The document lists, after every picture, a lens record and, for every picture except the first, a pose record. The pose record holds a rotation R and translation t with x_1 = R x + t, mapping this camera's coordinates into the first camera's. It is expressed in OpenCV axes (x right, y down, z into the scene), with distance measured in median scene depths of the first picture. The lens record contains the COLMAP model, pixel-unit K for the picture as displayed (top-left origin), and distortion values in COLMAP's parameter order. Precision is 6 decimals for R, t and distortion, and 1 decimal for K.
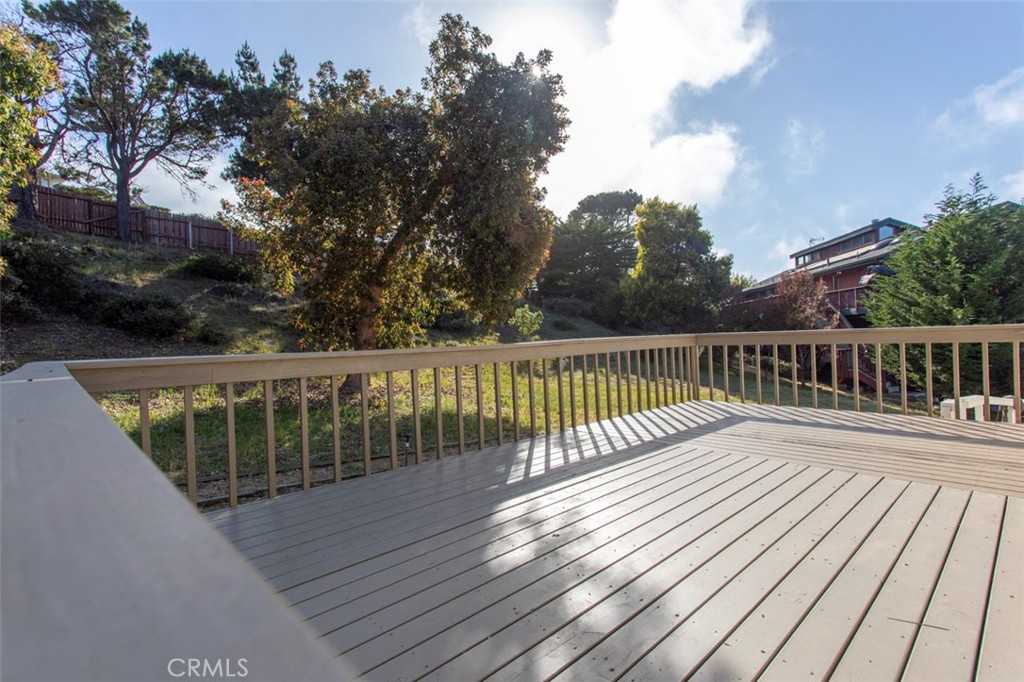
lens RADIAL K [[480.5, 0, 512.0], [0, 480.5, 341.0], [0, 0, 1]] dist [0.004334, 0.000592]
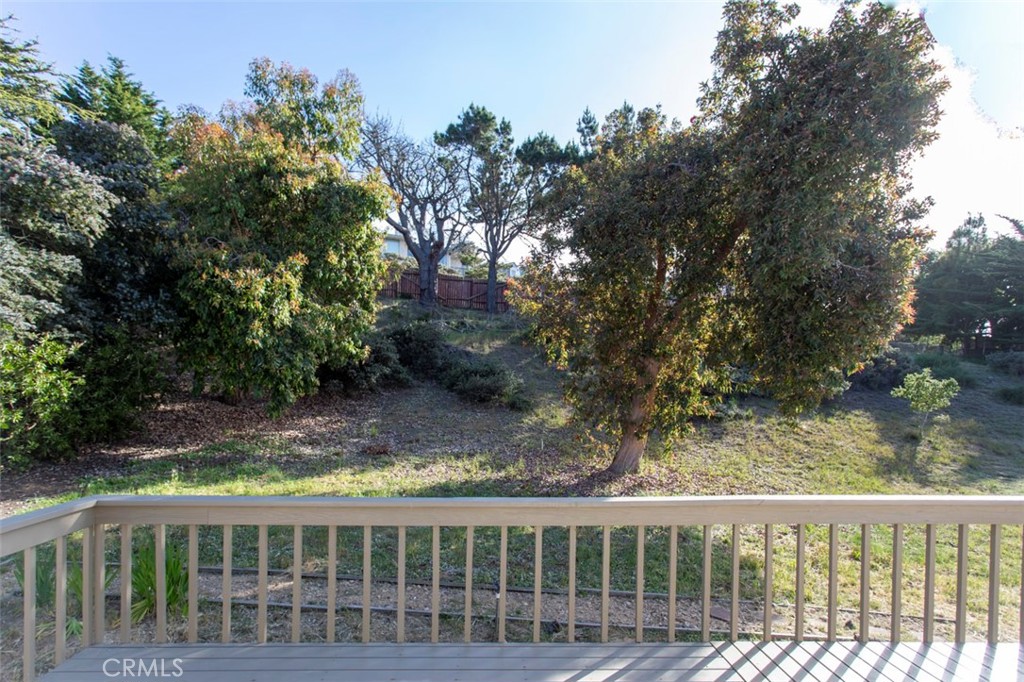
lens RADIAL K [[516.9, 0, 506.8], [0, 516.9, 400.5], [0, 0, 1]] dist [-0.000515, 0.000062]
pose [[0.745079, 0.050259, -0.665080, 0.088474], [-0.038971, 0.998734, 0.031815, -0.036348], [0.665837, 0.002214, 0.746094, 0.086930]]
